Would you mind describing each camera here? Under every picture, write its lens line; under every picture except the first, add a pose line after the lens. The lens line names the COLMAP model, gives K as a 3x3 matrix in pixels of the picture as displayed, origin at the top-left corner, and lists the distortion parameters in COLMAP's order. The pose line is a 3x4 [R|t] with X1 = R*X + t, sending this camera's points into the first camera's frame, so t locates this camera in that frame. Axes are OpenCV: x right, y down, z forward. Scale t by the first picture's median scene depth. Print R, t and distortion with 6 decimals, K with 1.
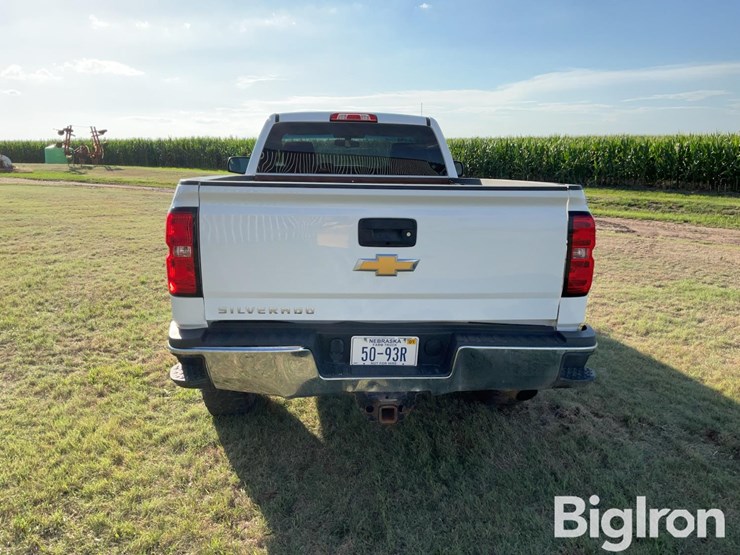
lens RADIAL K [[620.6, 0, 370.0], [0, 620.6, 277.5], [0, 0, 1]] dist [-0.000815, -0.012278]
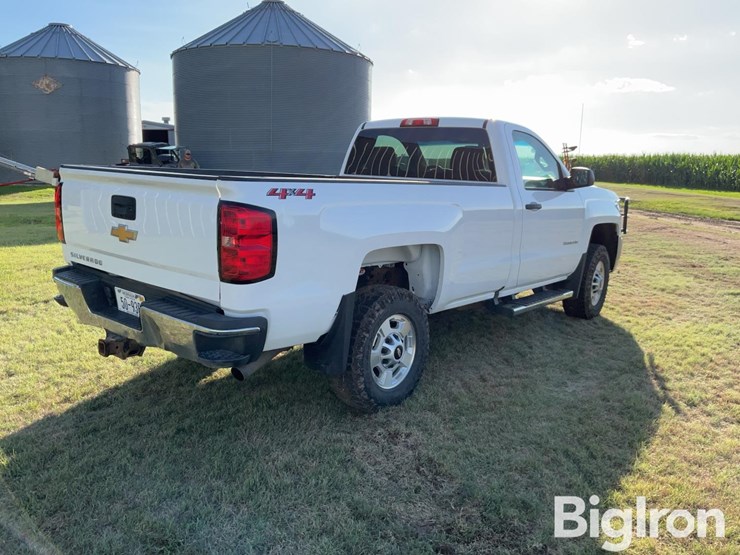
lens RADIAL K [[616.5, 0, 366.4], [0, 616.5, 275.7], [0, 0, 1]] dist [0.073270, -0.131023]
pose [[0.723789, 0.132856, -0.677110, 0.638366], [-0.153036, 0.987758, 0.030222, -0.024786], [0.672836, 0.081748, 0.735261, 0.208066]]
